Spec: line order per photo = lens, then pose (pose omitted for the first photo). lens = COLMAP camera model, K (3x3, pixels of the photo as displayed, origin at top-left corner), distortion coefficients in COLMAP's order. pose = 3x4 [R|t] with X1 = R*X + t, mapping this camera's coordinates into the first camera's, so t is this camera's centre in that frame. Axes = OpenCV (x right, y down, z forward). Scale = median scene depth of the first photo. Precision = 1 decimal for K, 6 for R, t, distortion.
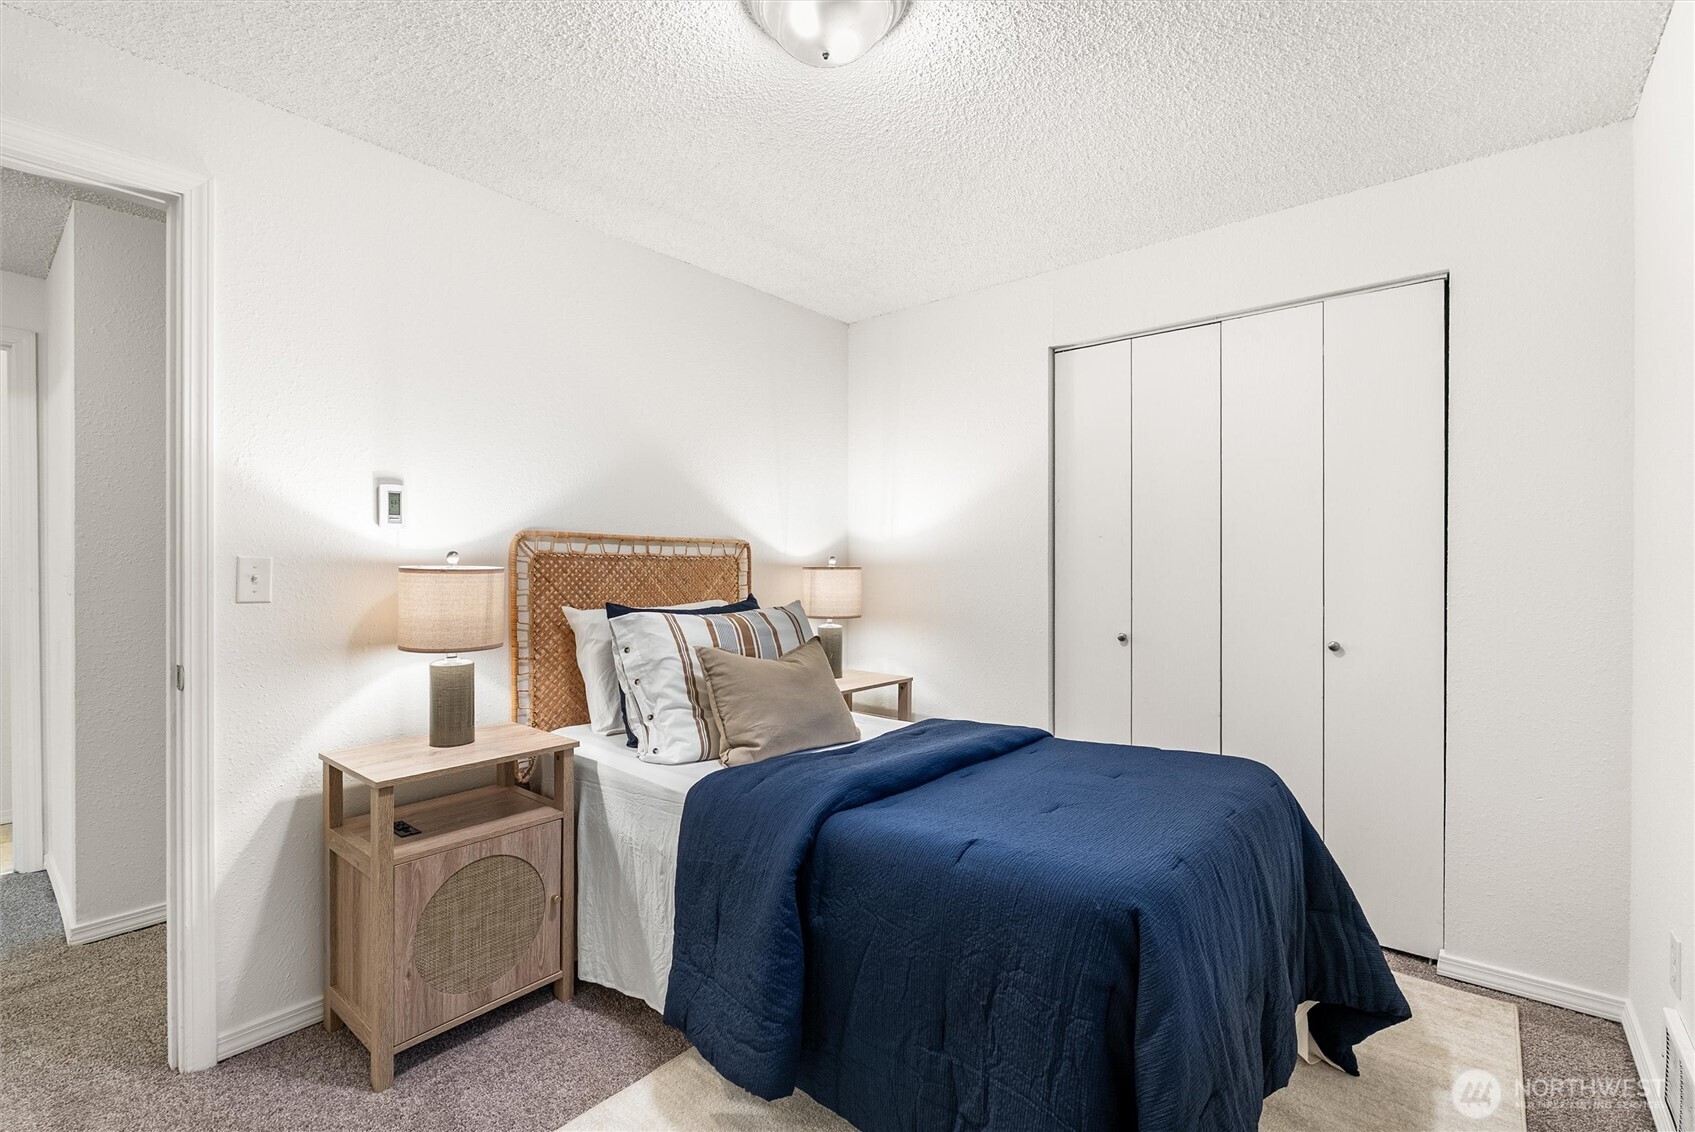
lens RADIAL K [[757.9, 0, 853.0], [0, 757.9, 567.3], [0, 0, 1]] dist [0.000726, -0.000009]
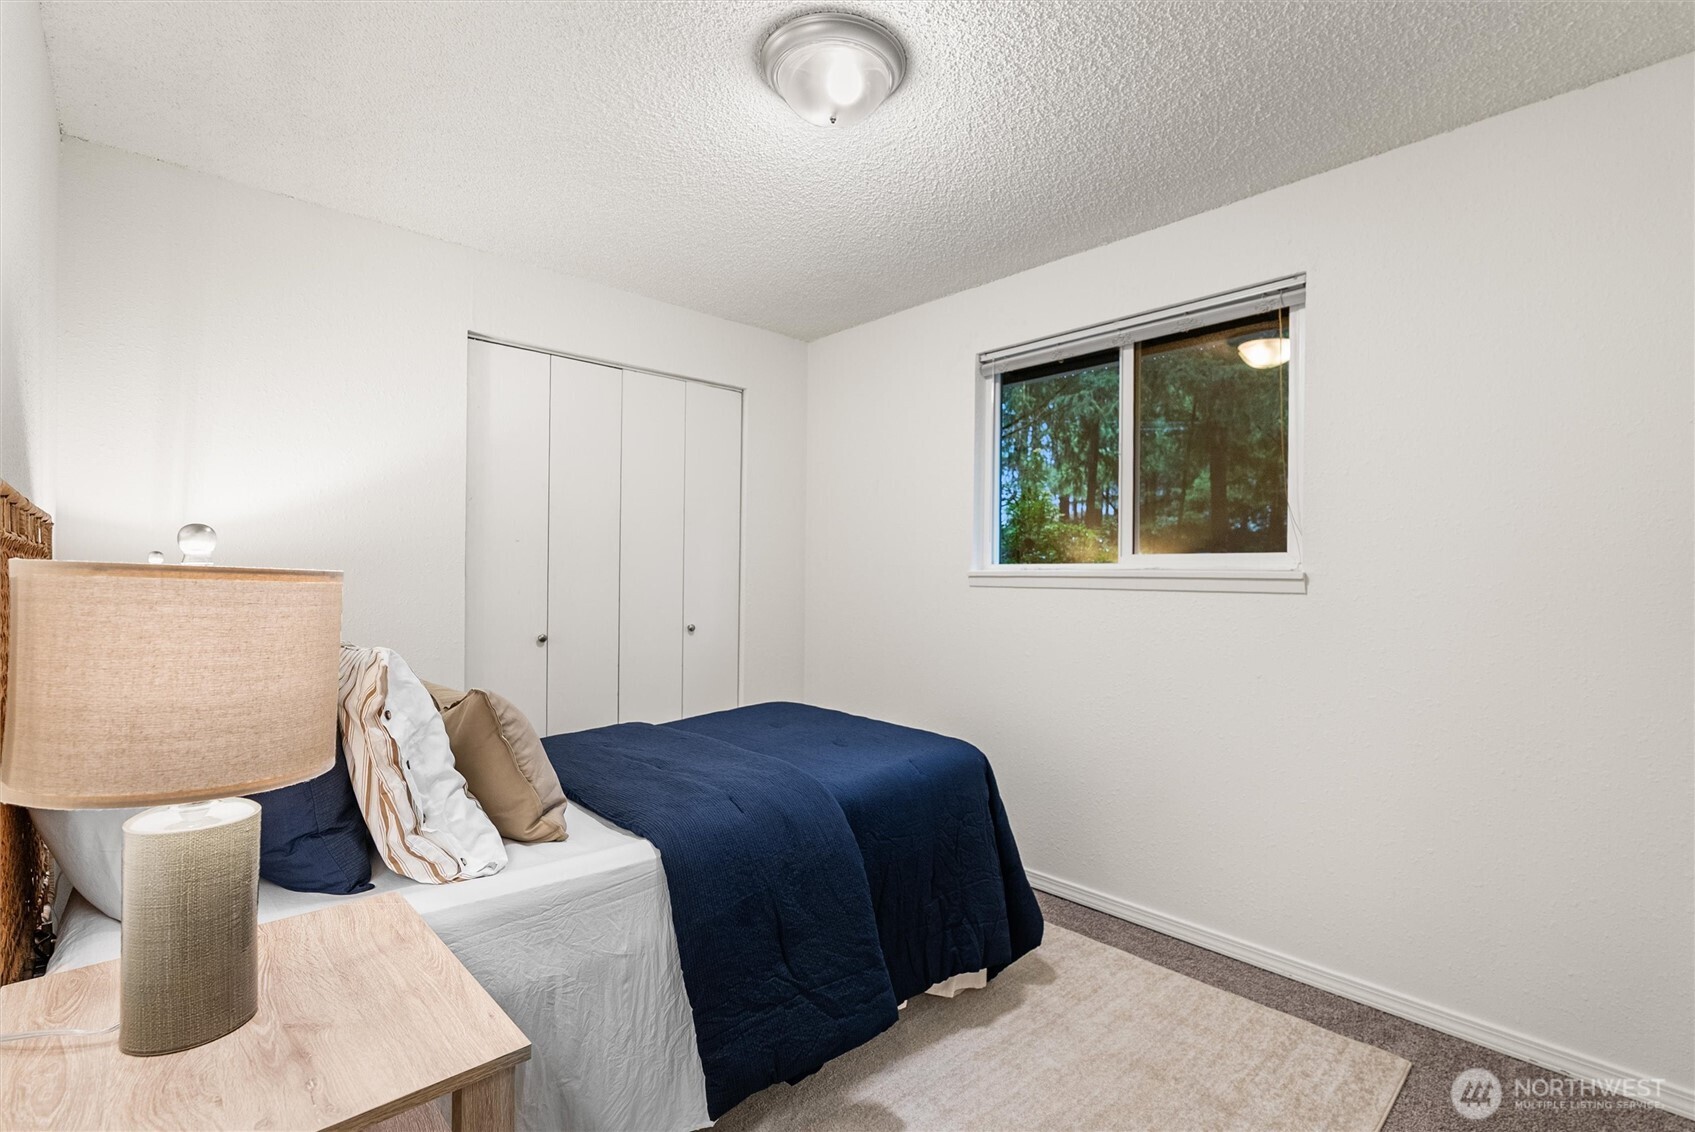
lens RADIAL K [[757.9, 0, 853.0], [0, 757.9, 567.3], [0, 0, 1]] dist [0.000726, -0.000009]
pose [[0.125799, 0.007556, 0.992027, -0.725734], [-0.004825, 0.999964, -0.007004, 0.000743], [-0.992044, -0.003906, 0.125831, 0.516239]]
